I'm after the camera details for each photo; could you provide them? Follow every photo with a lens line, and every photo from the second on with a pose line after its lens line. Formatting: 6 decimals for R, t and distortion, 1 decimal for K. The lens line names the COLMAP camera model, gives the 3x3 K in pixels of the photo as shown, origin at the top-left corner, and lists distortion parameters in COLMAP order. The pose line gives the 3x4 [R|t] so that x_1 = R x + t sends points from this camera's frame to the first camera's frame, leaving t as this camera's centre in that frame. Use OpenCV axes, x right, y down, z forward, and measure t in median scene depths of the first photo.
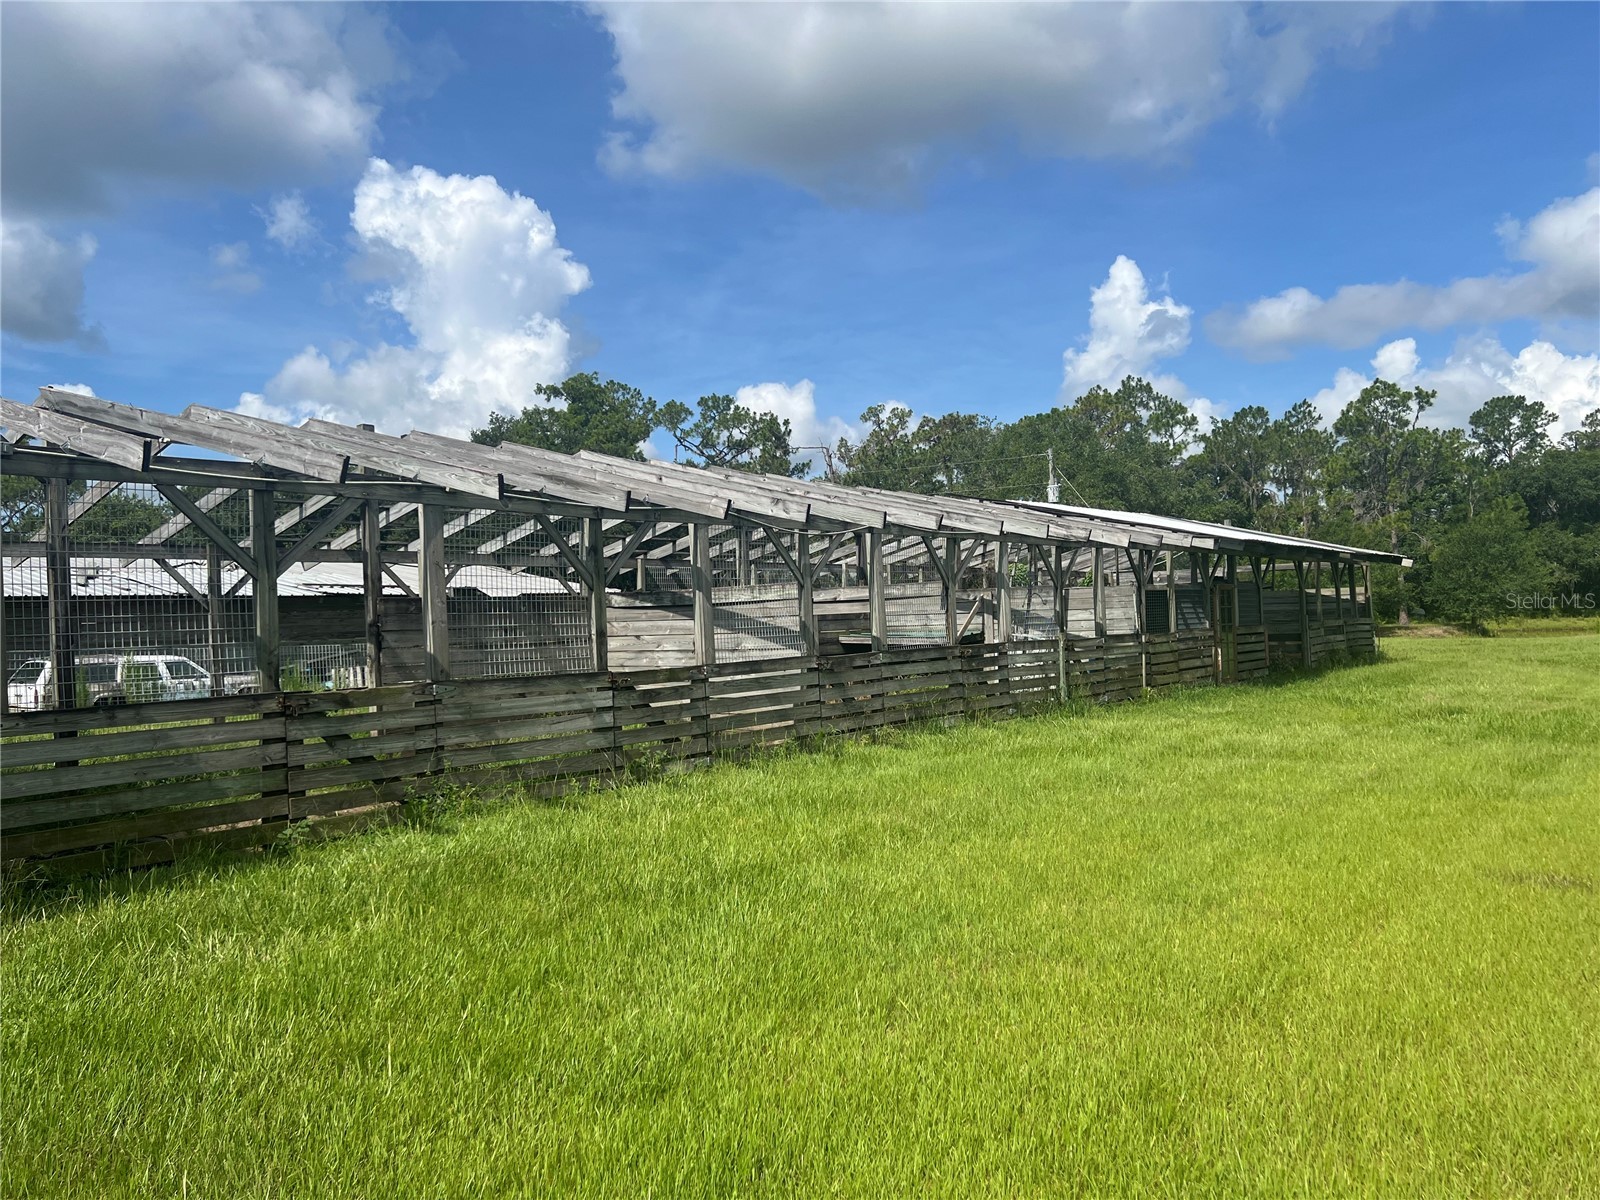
lens RADIAL K [[1214.9, 0, 801.4], [0, 1214.9, 631.1], [0, 0, 1]] dist [-0.001994, -0.001500]
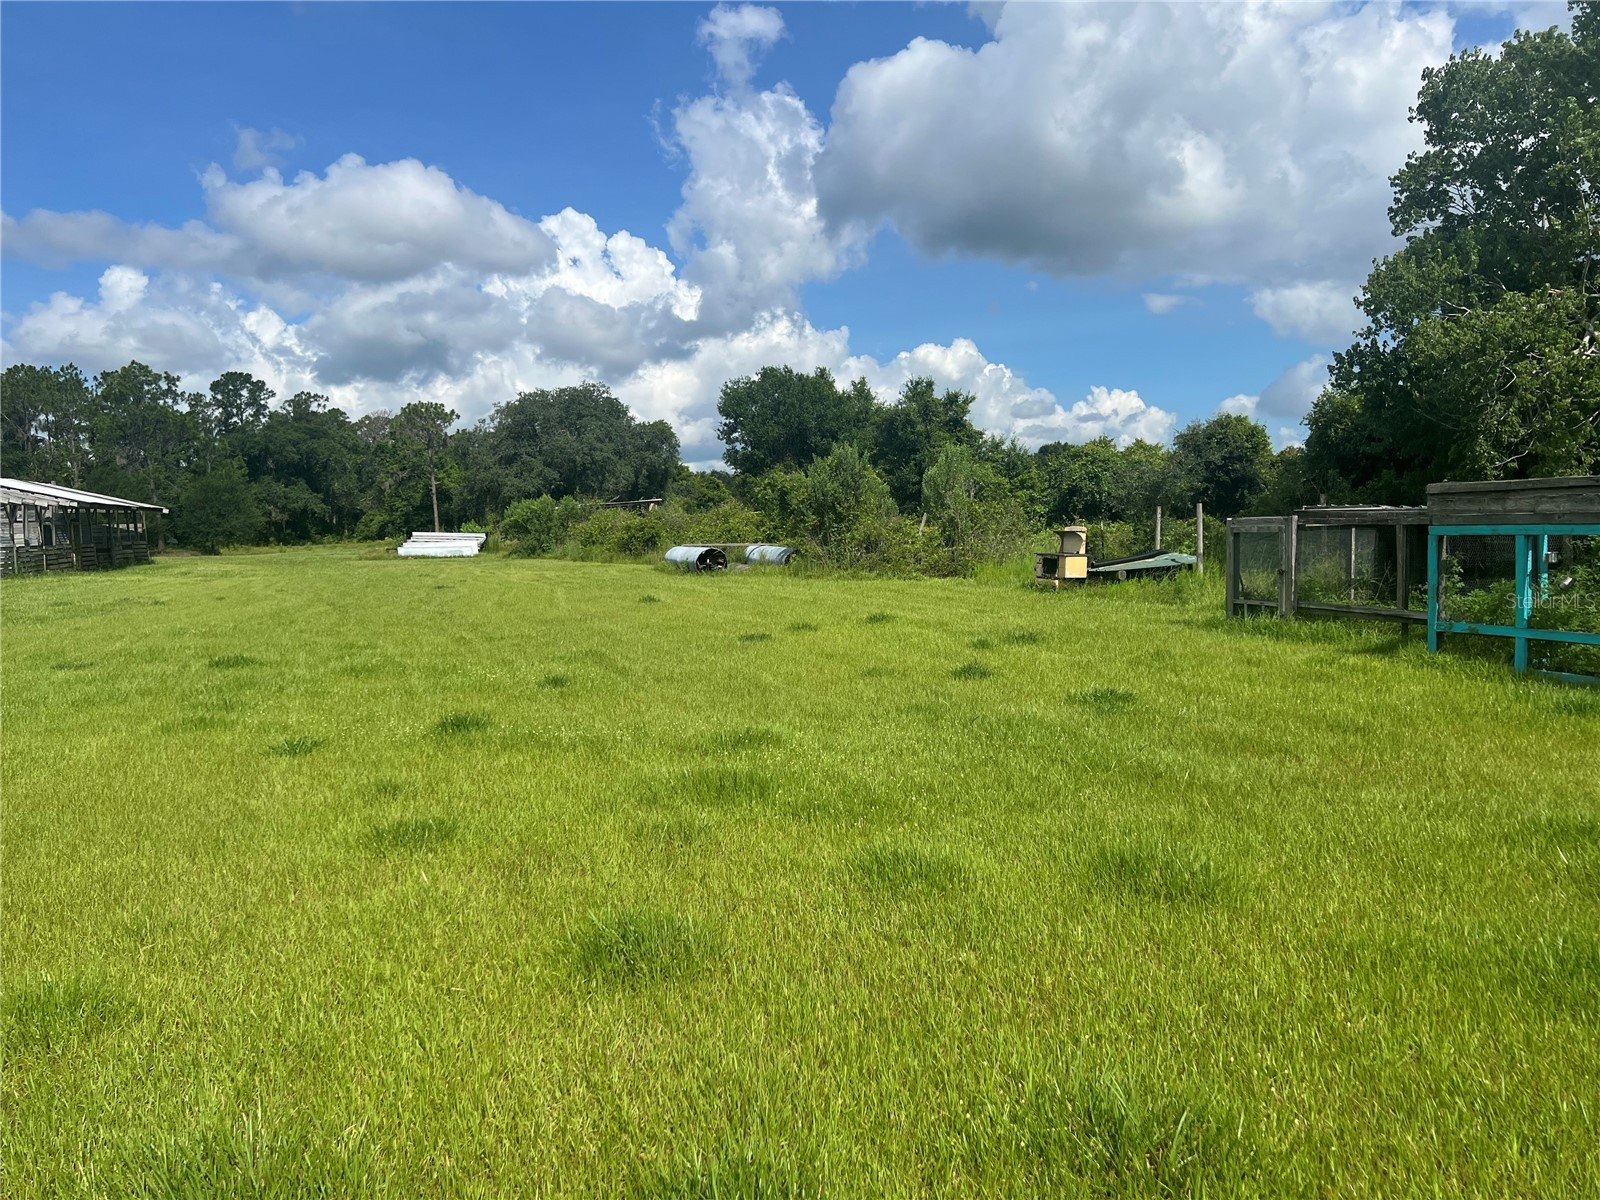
lens RADIAL K [[1189.2, 0, 800.5], [0, 1189.2, 624.2], [0, 0, 1]] dist [0.031963, -0.040242]
pose [[0.579870, -0.048446, 0.813267, -0.143968], [0.006530, 0.998475, 0.054823, 0.007407], [-0.814683, -0.026480, 0.579302, -0.283993]]
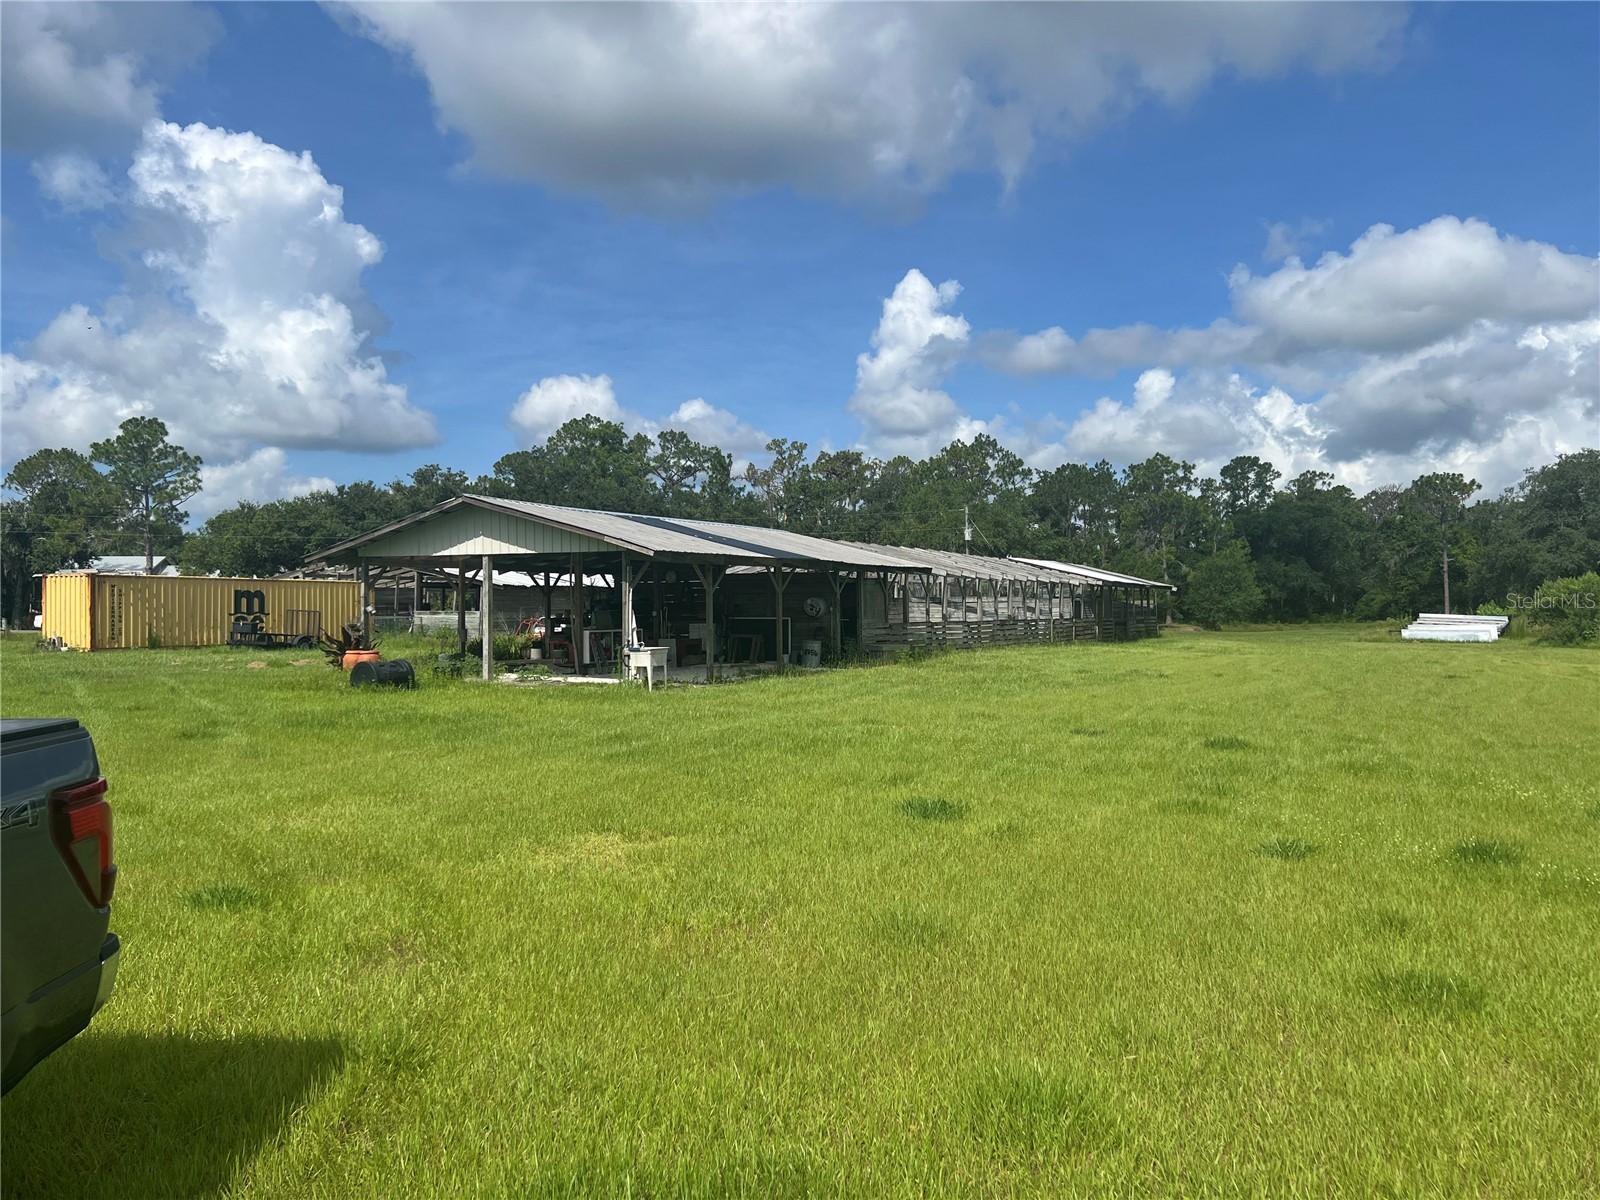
lens RADIAL K [[1189.2, 0, 800.5], [0, 1189.2, 624.2], [0, 0, 1]] dist [0.031963, -0.040242]
pose [[0.986247, 0.030197, 0.162499, -0.141606], [-0.030616, 0.999531, 0.000075, 0.006669], [-0.162420, -0.005049, 0.986709, -0.279139]]
